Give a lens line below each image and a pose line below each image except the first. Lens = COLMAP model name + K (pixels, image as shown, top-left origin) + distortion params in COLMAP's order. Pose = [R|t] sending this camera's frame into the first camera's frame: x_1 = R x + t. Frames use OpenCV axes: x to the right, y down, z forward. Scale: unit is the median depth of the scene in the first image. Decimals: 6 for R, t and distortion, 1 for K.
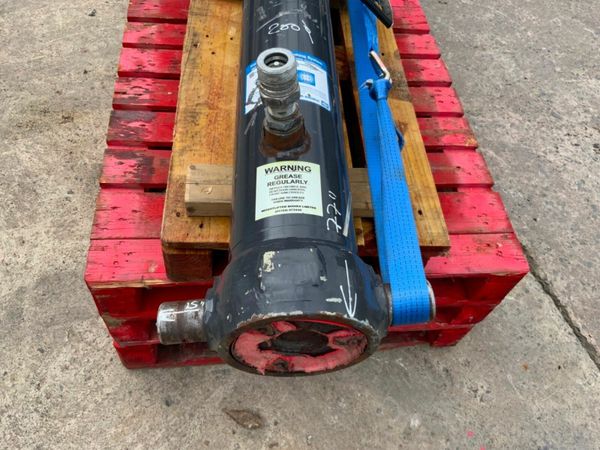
lens RADIAL K [[499.6, 0, 300.0], [0, 499.6, 225.0], [0, 0, 1]] dist [0.037001, -0.013073]
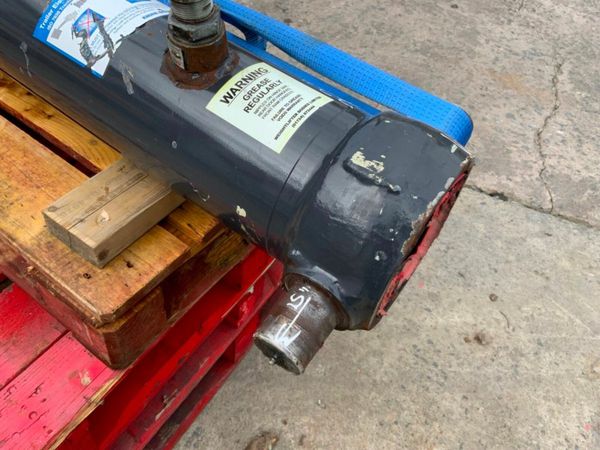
lens RADIAL K [[499.6, 0, 300.0], [0, 499.6, 225.0], [0, 0, 1]] dist [0.037001, -0.013073]
pose [[0.629245, -0.613065, 0.477705, -0.344376], [0.597931, 0.774523, 0.206378, -0.042777], [-0.496517, 0.155772, 0.853936, 0.289928]]
